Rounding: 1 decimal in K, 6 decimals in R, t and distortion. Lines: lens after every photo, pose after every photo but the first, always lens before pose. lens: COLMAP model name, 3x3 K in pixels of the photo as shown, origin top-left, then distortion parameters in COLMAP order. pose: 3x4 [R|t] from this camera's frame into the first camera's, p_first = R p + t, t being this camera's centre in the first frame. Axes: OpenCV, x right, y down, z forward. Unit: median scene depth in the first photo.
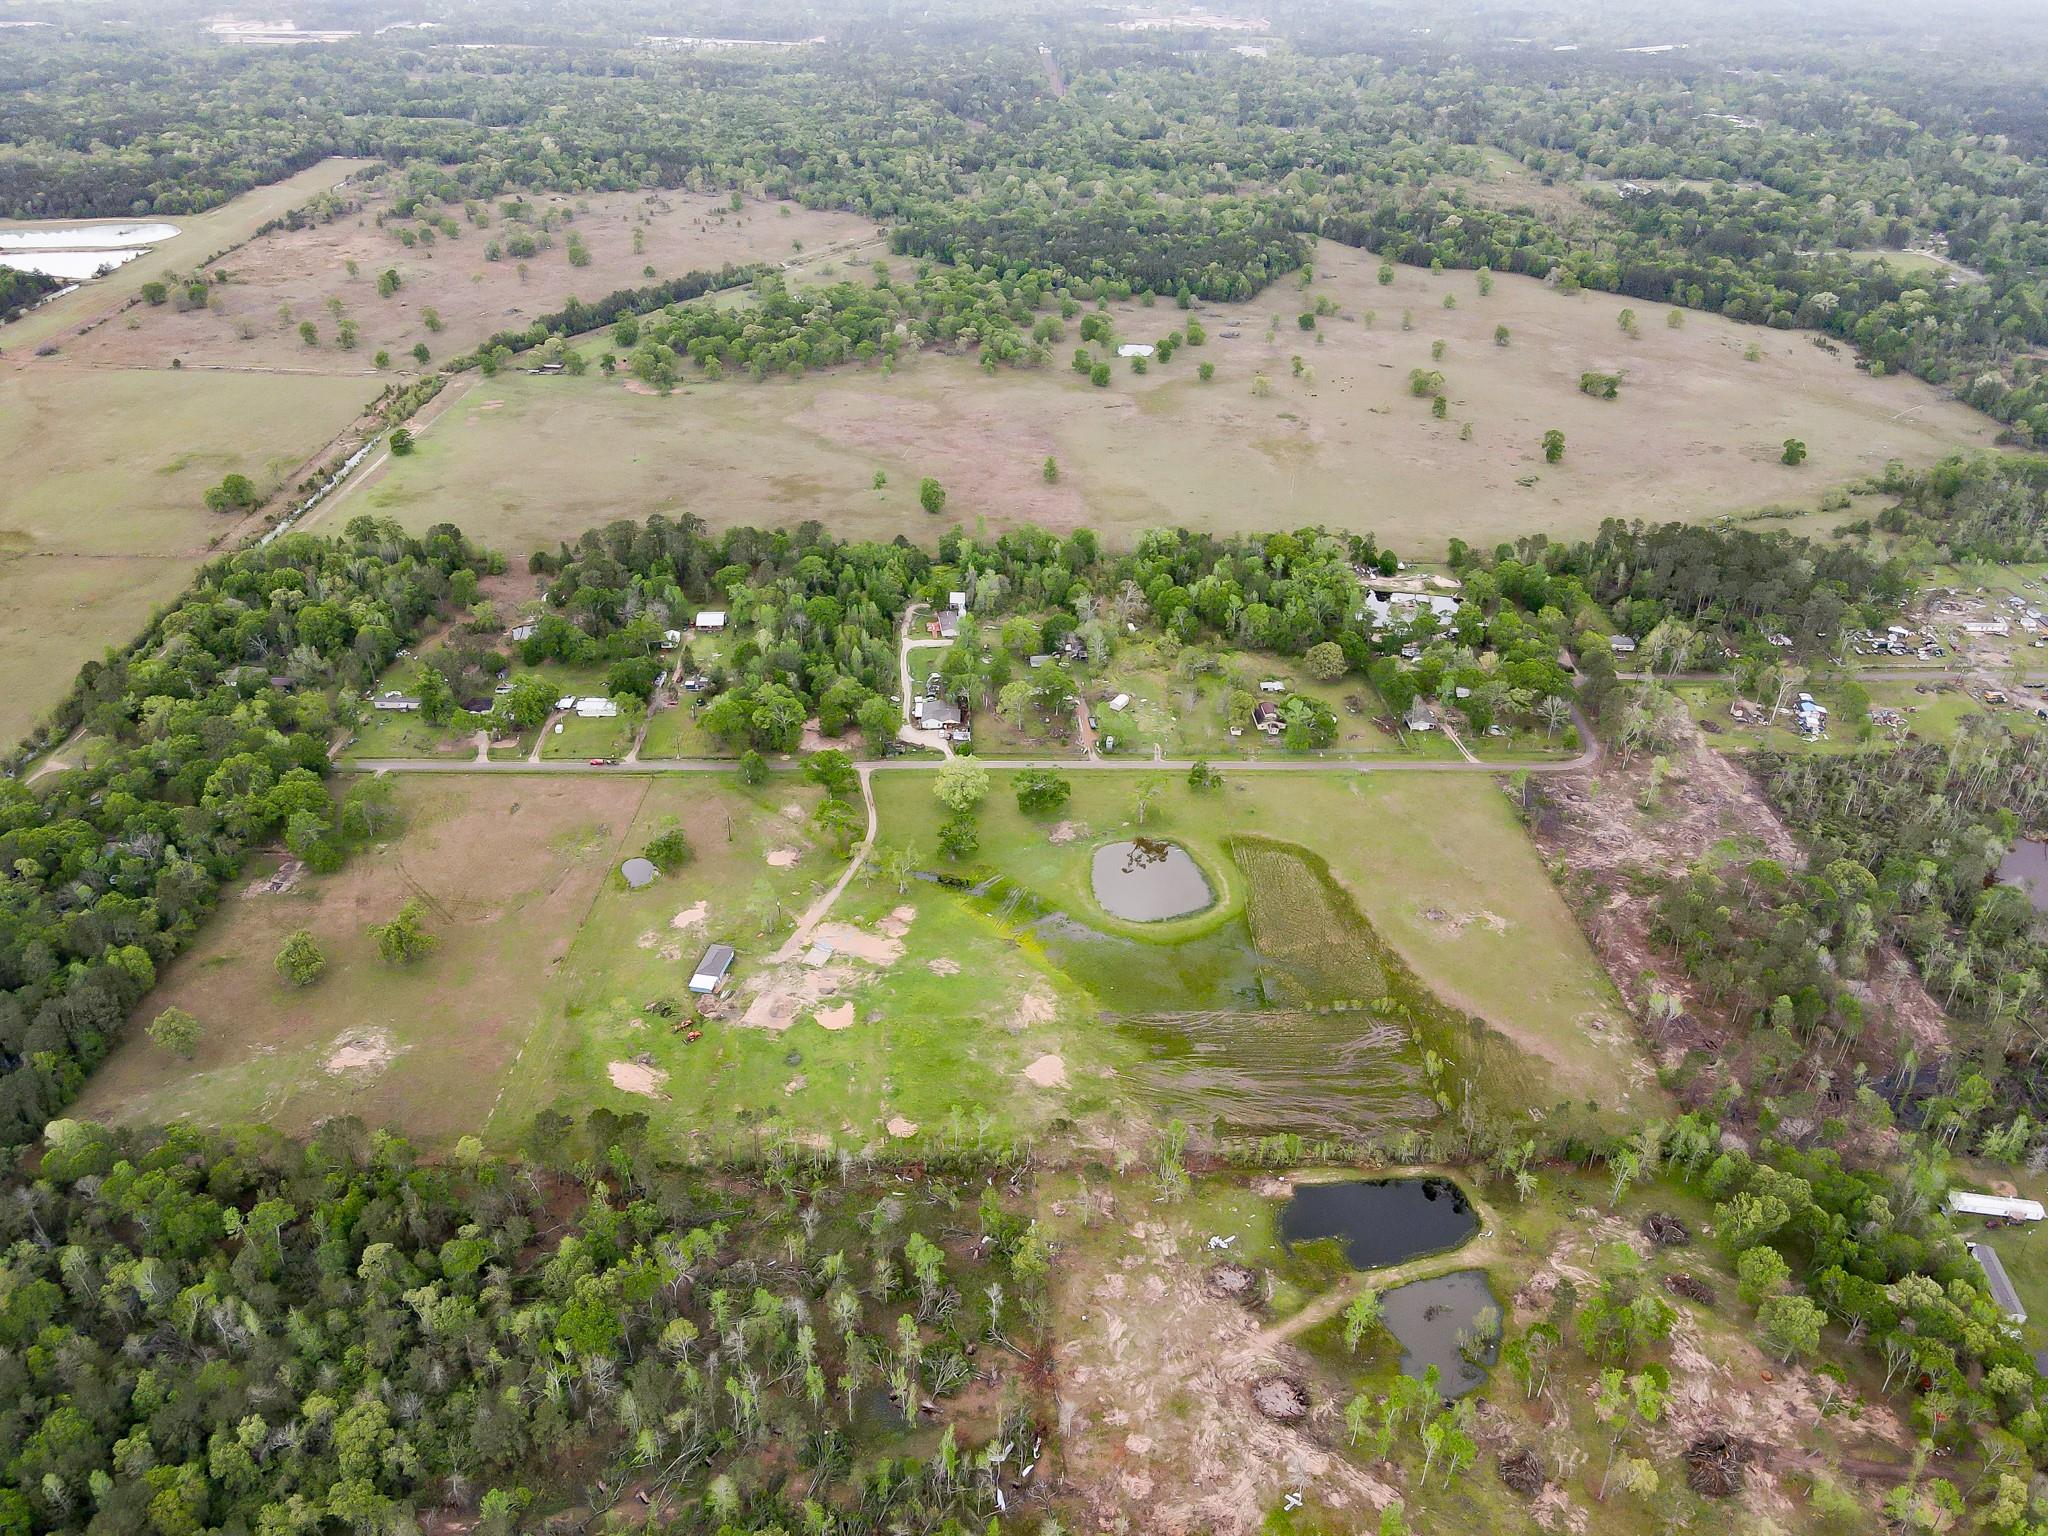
lens RADIAL K [[1513.9, 0, 1024.0], [0, 1513.9, 768.0], [0, 0, 1]] dist [-0.002867, 0.025774]
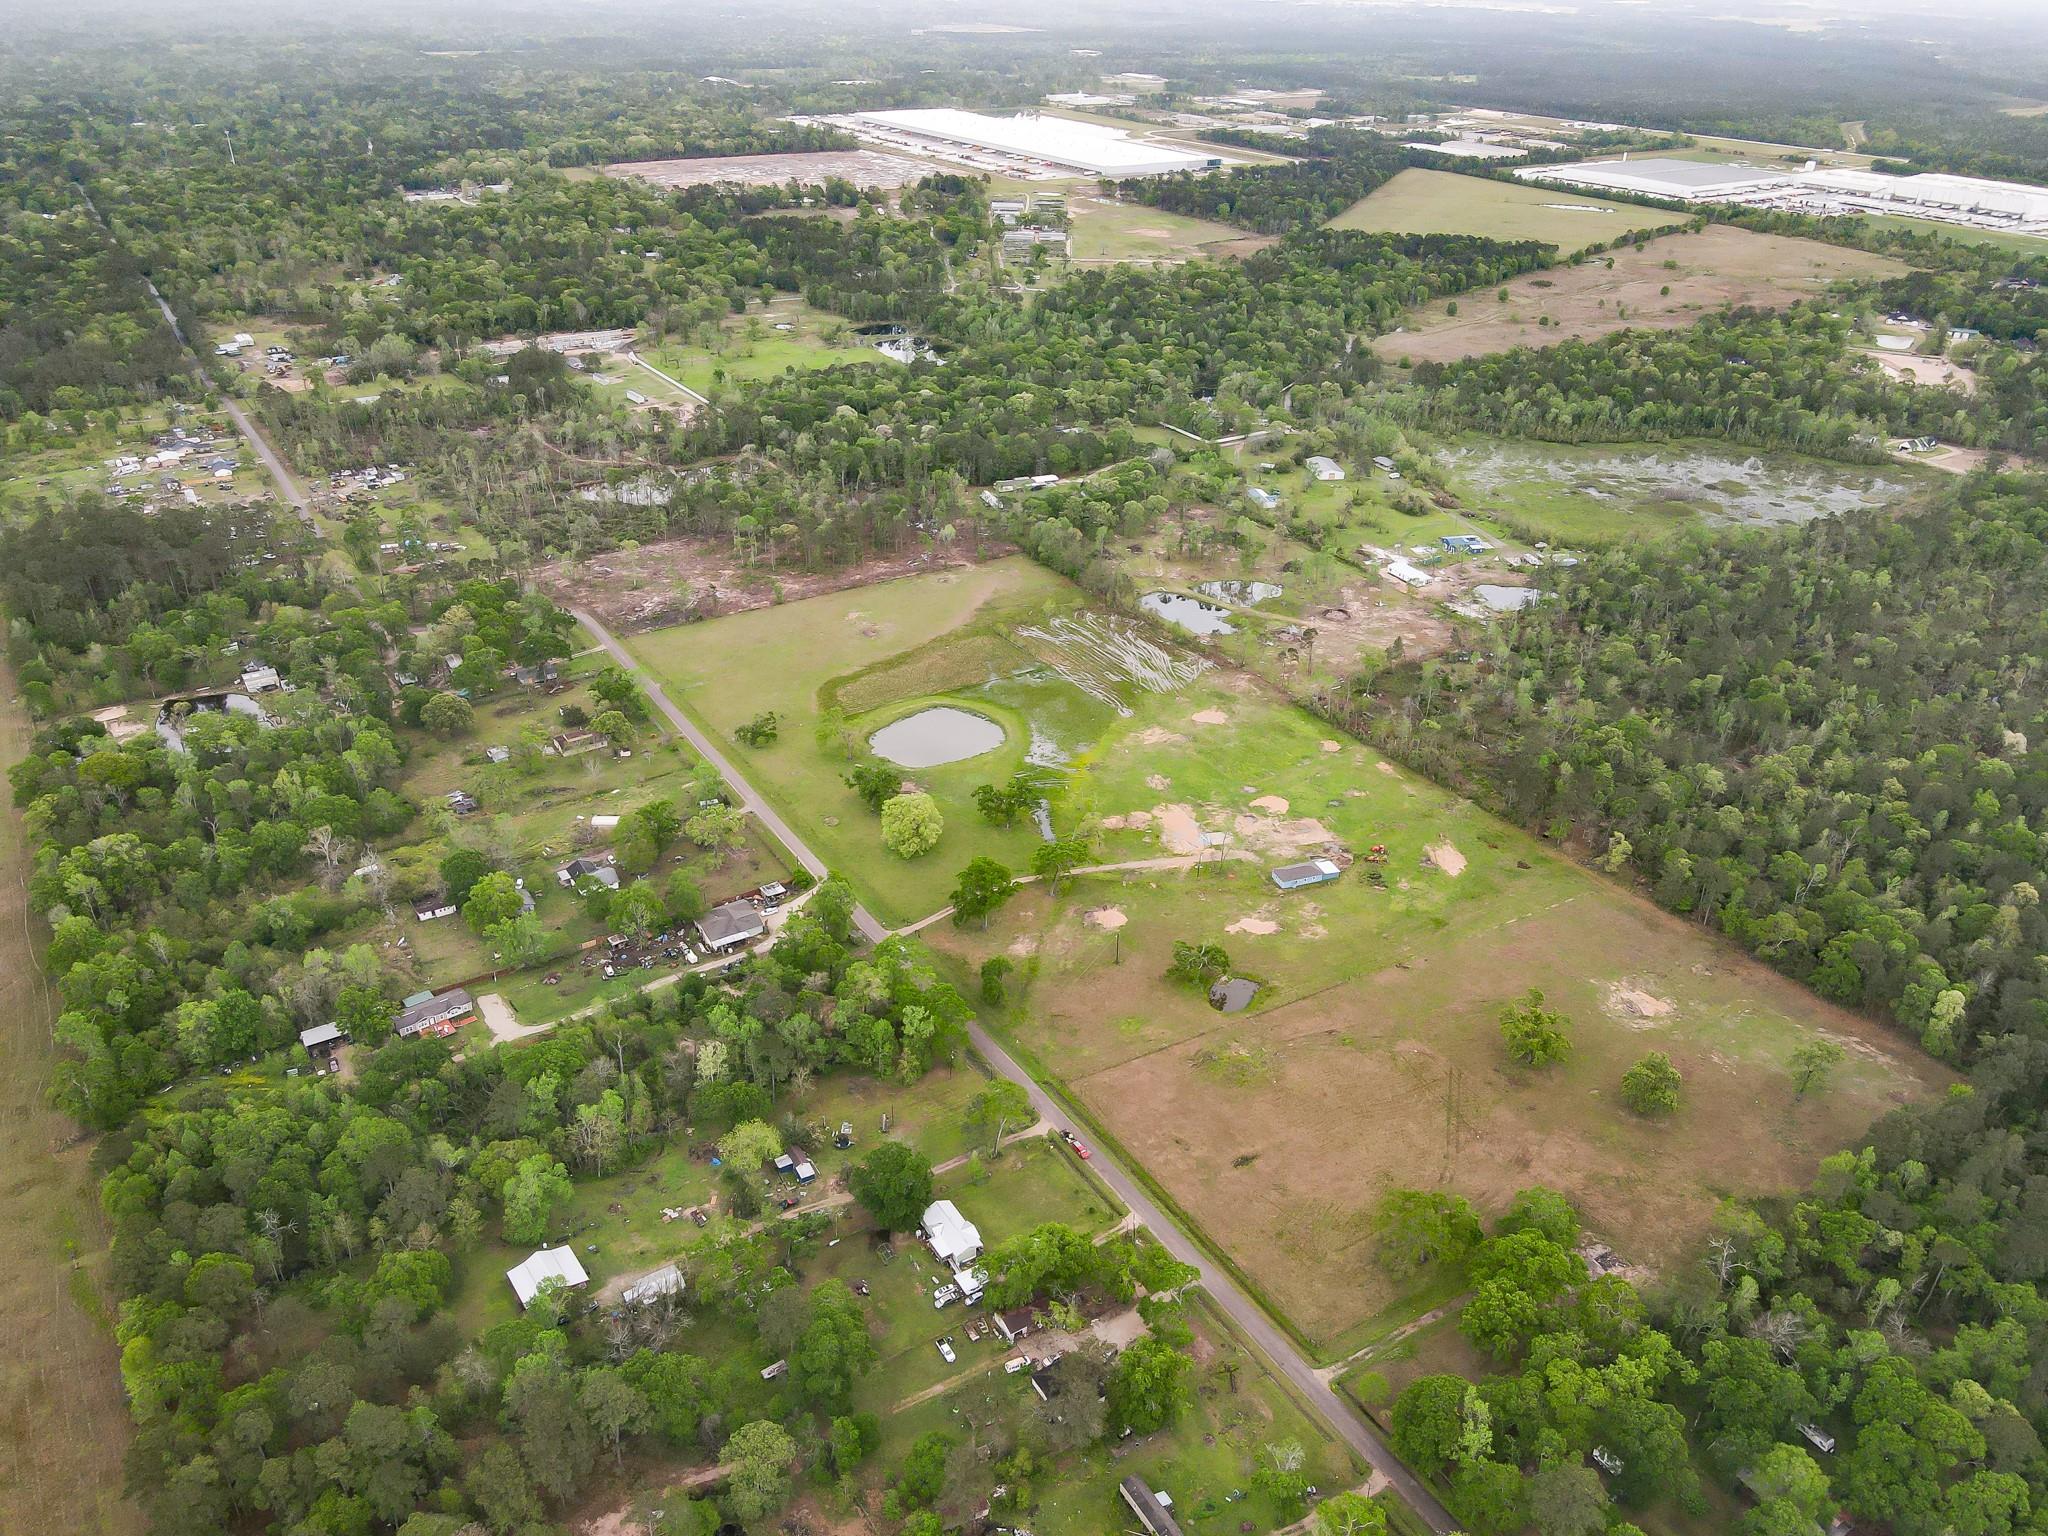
lens RADIAL K [[1513.9, 0, 1024.0], [0, 1513.9, 768.0], [0, 0, 1]] dist [-0.002867, 0.025774]
pose [[-0.513581, -0.439564, 0.736898, -0.508592], [0.421339, 0.618947, 0.662857, -0.405582], [-0.747468, 0.650914, -0.132674, 0.764059]]
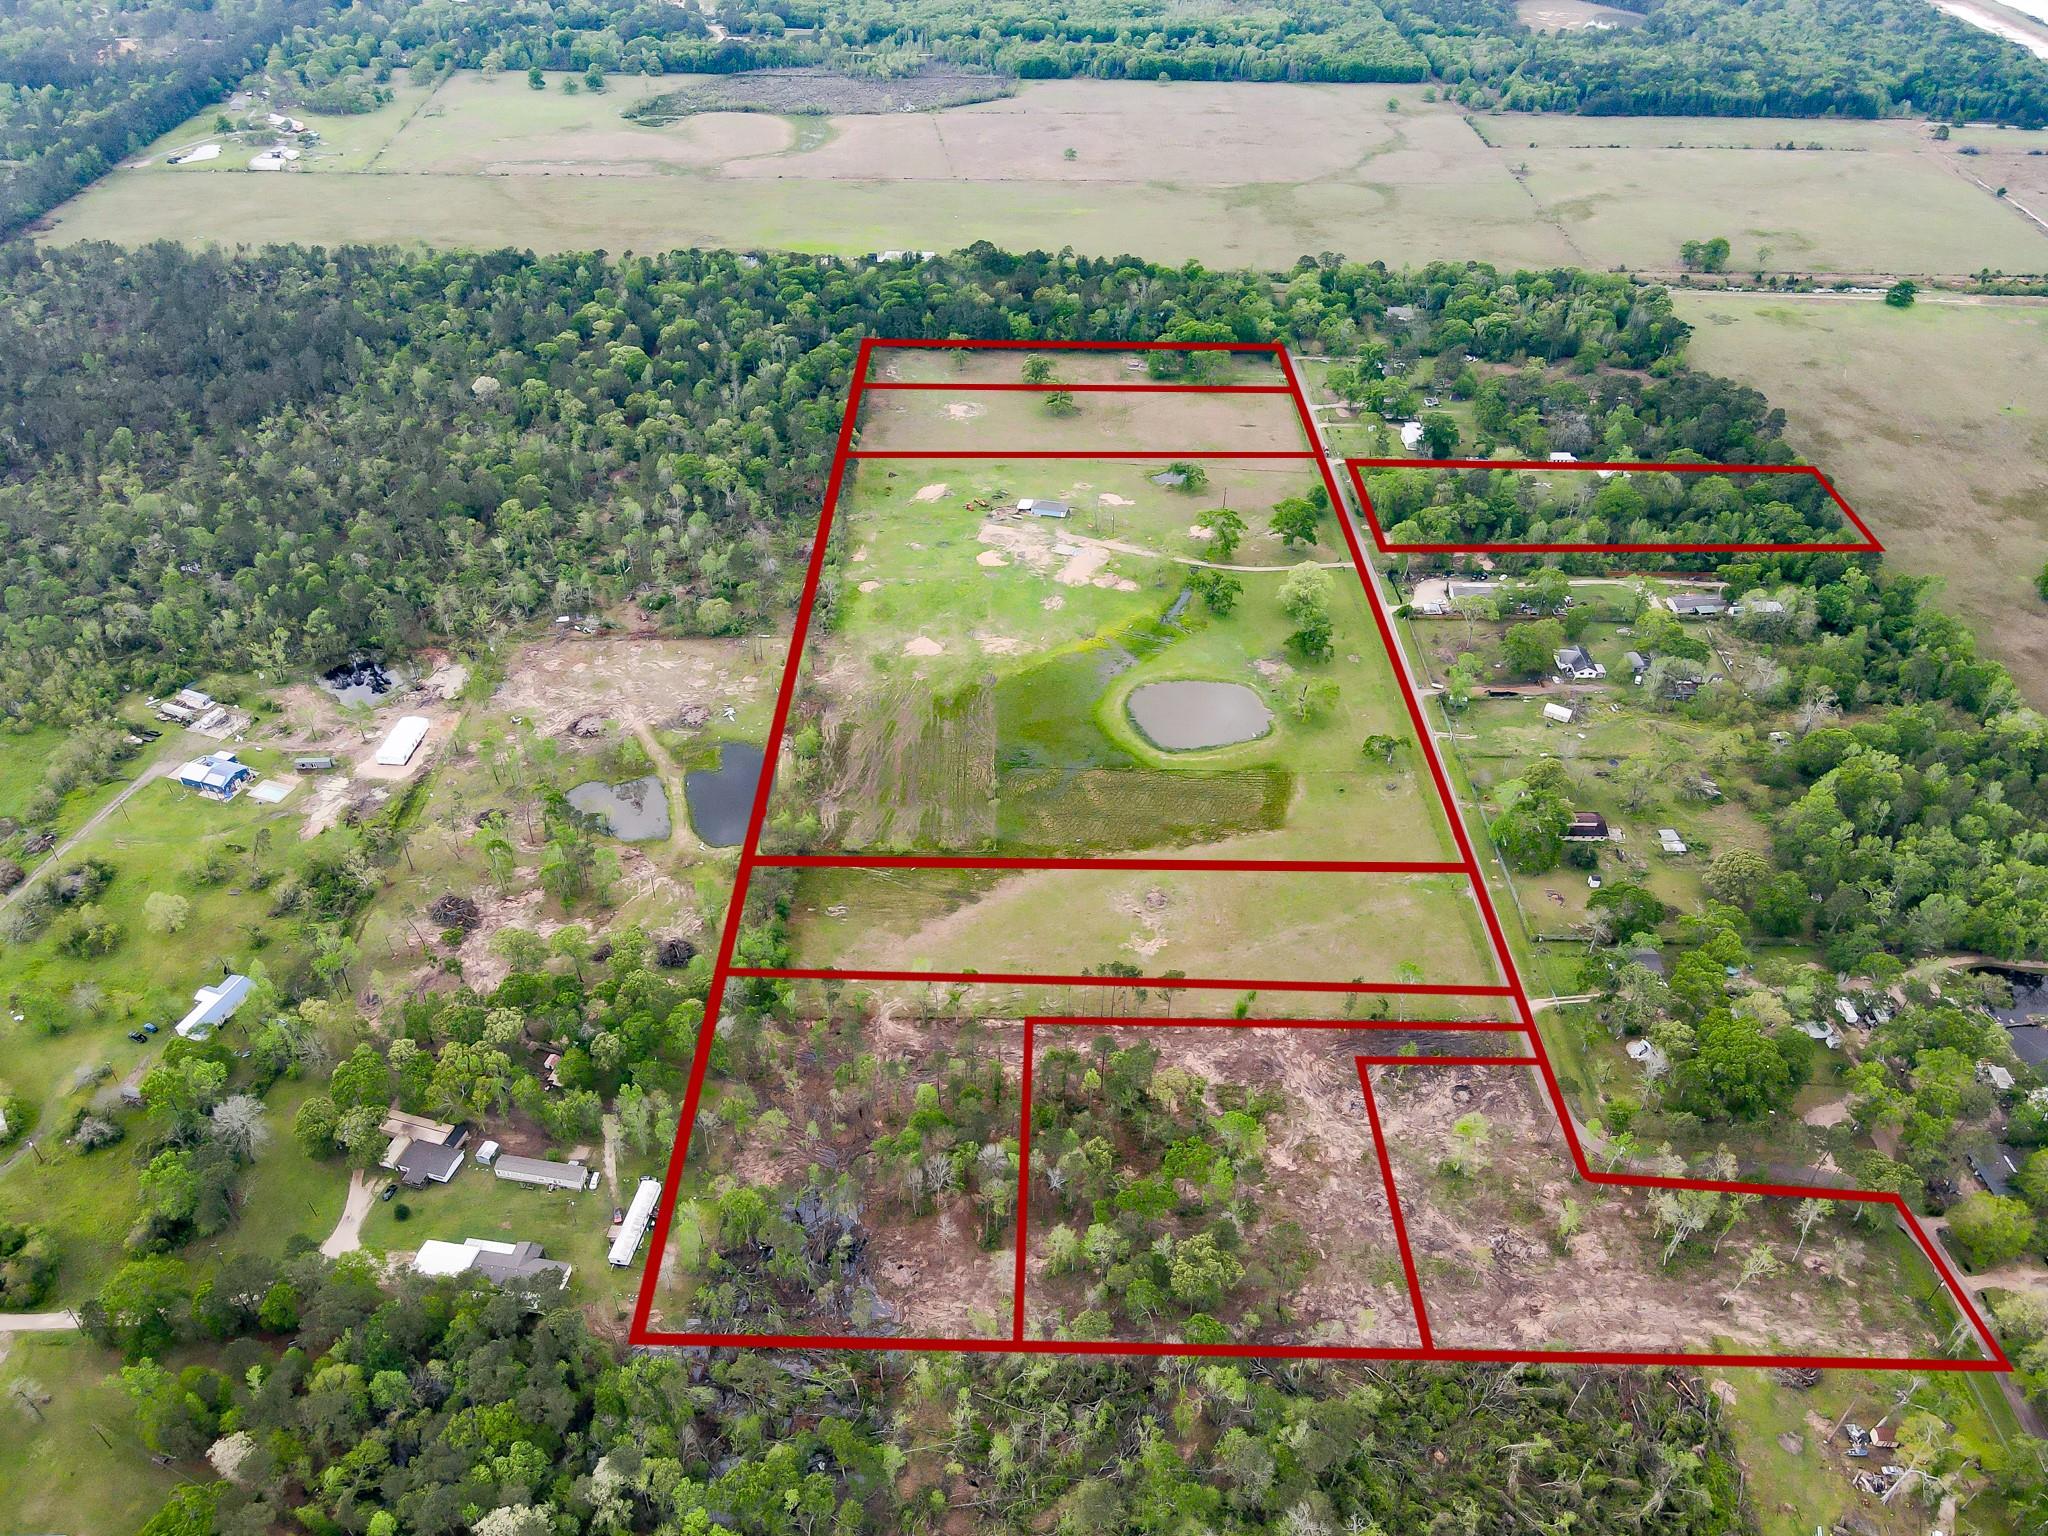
lens RADIAL K [[1517.4, 0, 1024.0], [0, 1517.4, 768.0], [0, 0, 1]] dist [-0.005162, 0.009428]
pose [[-0.024069, 0.596971, -0.801901, 0.622482], [-0.530005, 0.672508, 0.516554, -0.244688], [0.847653, 0.437445, 0.300211, 0.427240]]
